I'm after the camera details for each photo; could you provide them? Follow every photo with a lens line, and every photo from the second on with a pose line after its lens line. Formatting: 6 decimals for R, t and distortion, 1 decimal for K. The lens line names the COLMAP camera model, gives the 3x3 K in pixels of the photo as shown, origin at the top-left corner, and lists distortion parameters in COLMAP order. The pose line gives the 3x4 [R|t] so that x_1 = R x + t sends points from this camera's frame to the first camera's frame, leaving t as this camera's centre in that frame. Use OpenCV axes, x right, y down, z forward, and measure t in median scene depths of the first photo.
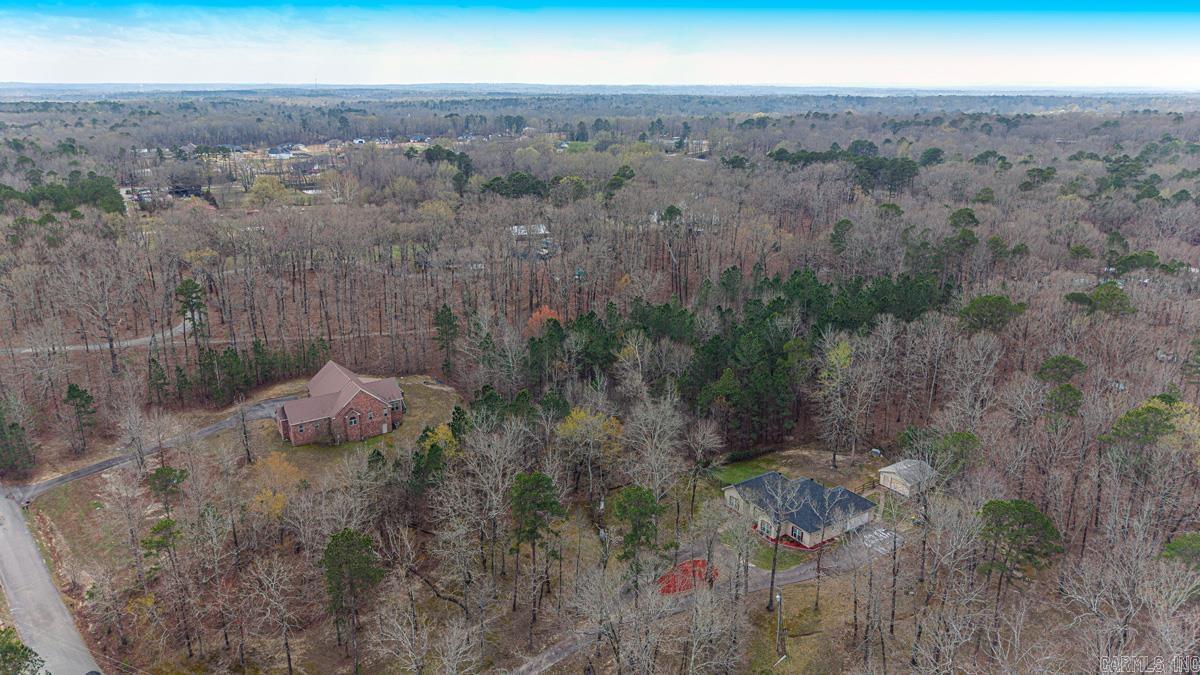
lens RADIAL K [[808.0, 0, 597.2], [0, 808.0, 326.8], [0, 0, 1]] dist [0.032351, -0.042241]
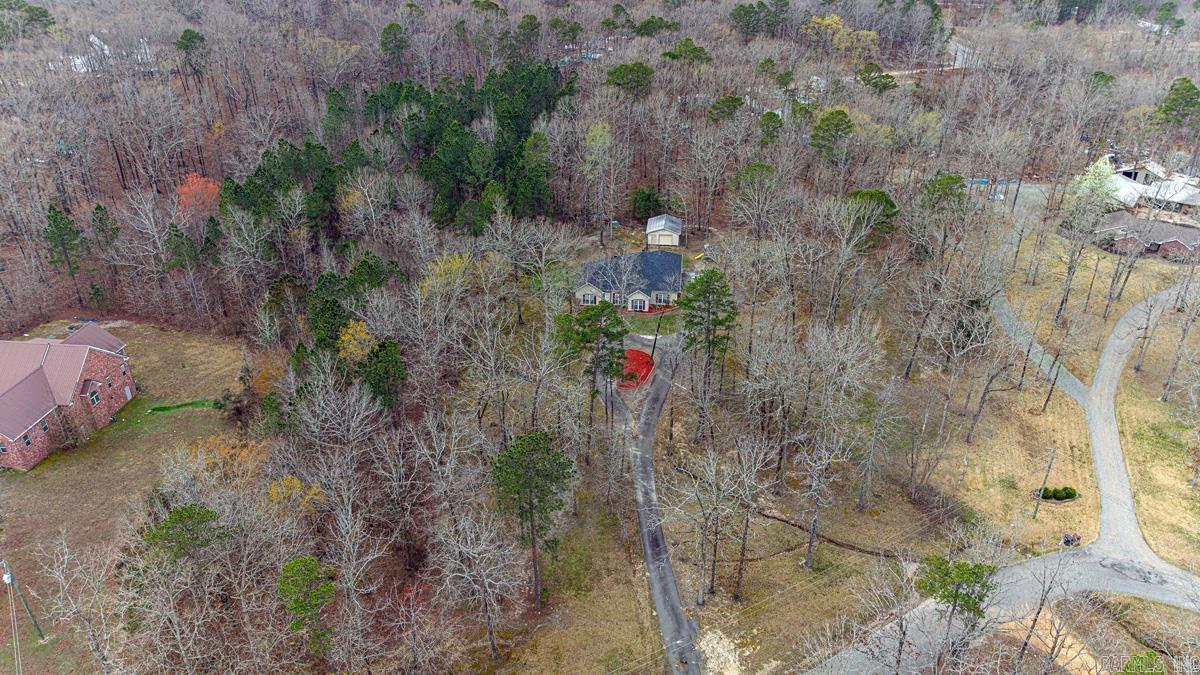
lens RADIAL K [[808.0, 0, 598.1], [0, 808.0, 340.4], [0, 0, 1]] dist [0.032351, -0.042241]
pose [[0.642334, -0.370410, 0.670972, -0.350341], [0.224524, 0.927992, 0.297356, -0.020843], [-0.732800, -0.040352, 0.679246, 0.209698]]
